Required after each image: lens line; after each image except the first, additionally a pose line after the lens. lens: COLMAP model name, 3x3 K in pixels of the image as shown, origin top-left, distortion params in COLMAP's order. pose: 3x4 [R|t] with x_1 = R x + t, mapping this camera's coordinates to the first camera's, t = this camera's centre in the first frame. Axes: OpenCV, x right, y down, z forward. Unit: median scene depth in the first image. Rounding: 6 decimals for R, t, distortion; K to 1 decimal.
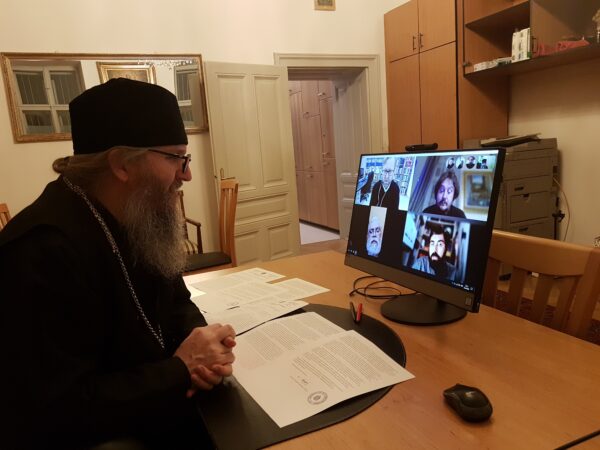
lens RADIAL K [[489.3, 0, 300.0], [0, 489.3, 225.0], [0, 0, 1]] dist [-0.004466, -0.002466]
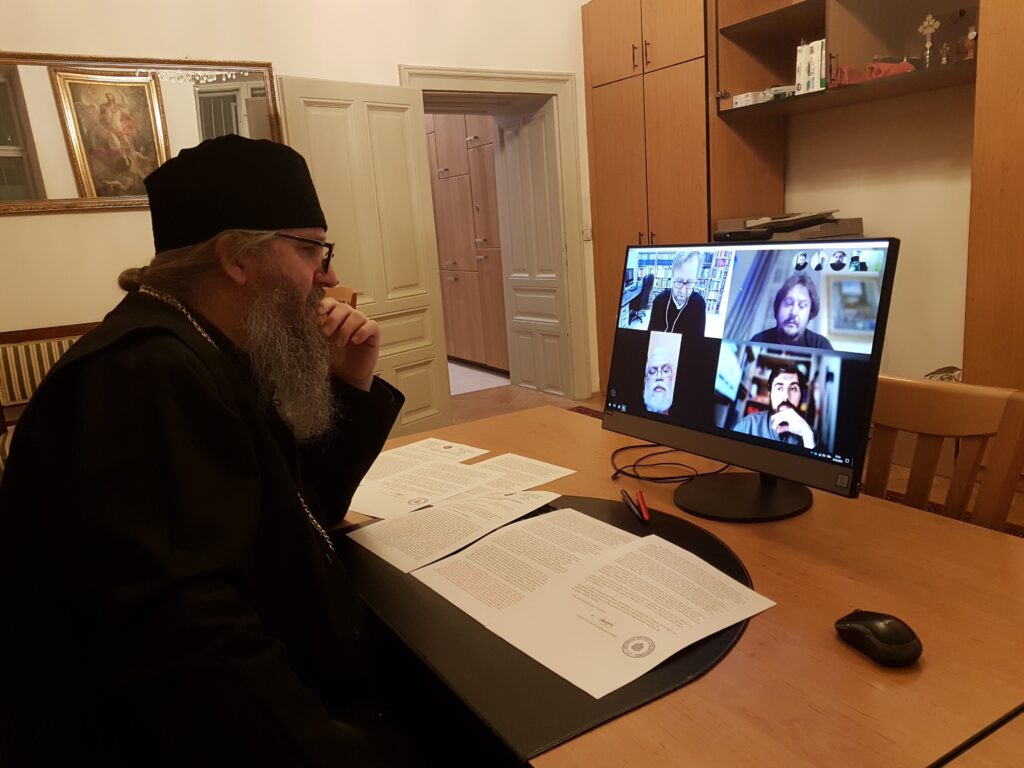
lens RADIAL K [[835.0, 0, 512.0], [0, 835.0, 384.0], [0, 0, 1]] dist [-0.004466, -0.002466]
pose [[0.988230, -0.022352, 0.151333, -0.182098], [0.018096, 0.999403, 0.029446, -0.006755], [-0.151901, -0.026361, 0.988044, -0.001541]]
